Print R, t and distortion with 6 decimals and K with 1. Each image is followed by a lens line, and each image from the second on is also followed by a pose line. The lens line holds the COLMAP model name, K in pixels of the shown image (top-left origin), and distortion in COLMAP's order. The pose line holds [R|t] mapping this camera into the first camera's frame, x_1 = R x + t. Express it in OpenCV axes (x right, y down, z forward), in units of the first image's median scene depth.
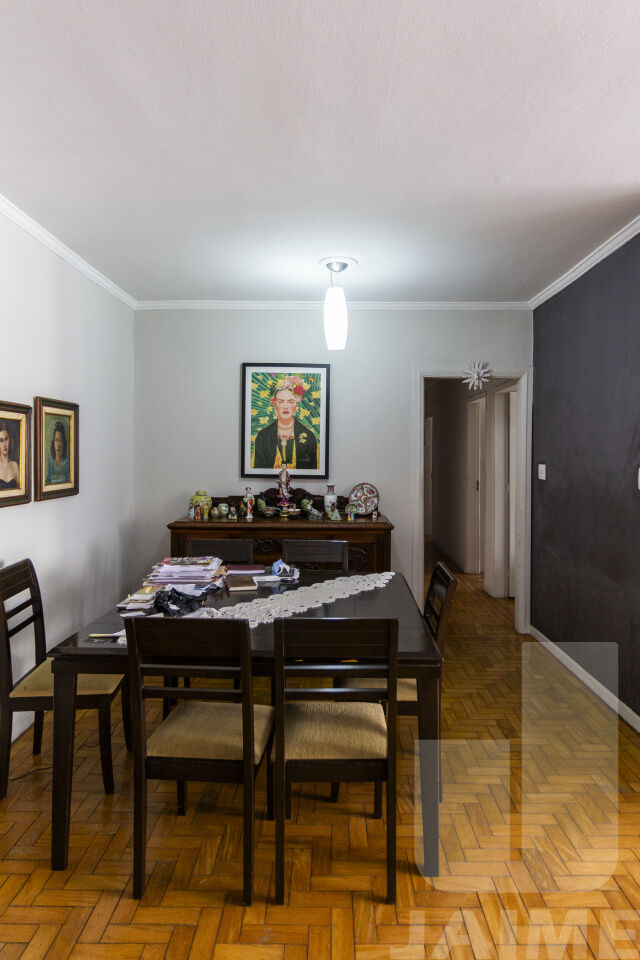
lens RADIAL K [[561.3, 0, 322.9], [0, 561.3, 453.0], [0, 0, 1]] dist [-0.000557, -0.001598]
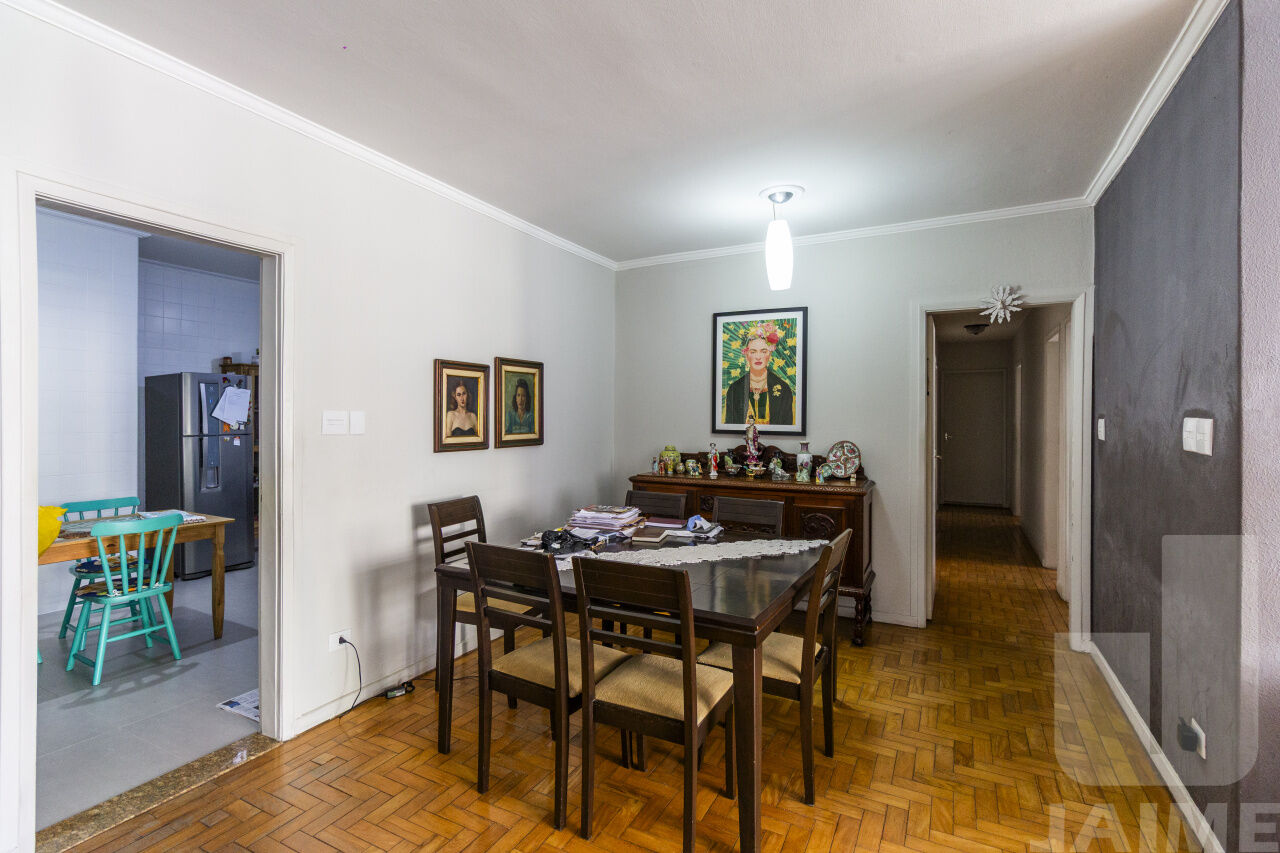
lens RADIAL K [[595.9, 0, 616.3], [0, 595.9, 415.3], [0, 0, 1]] dist [0.000234, -0.000041]
pose [[0.879407, -0.002742, -0.476063, 0.204504], [0.002087, 0.999996, -0.001905, 0.015321], [0.476066, 0.000682, 0.879409, 0.030413]]
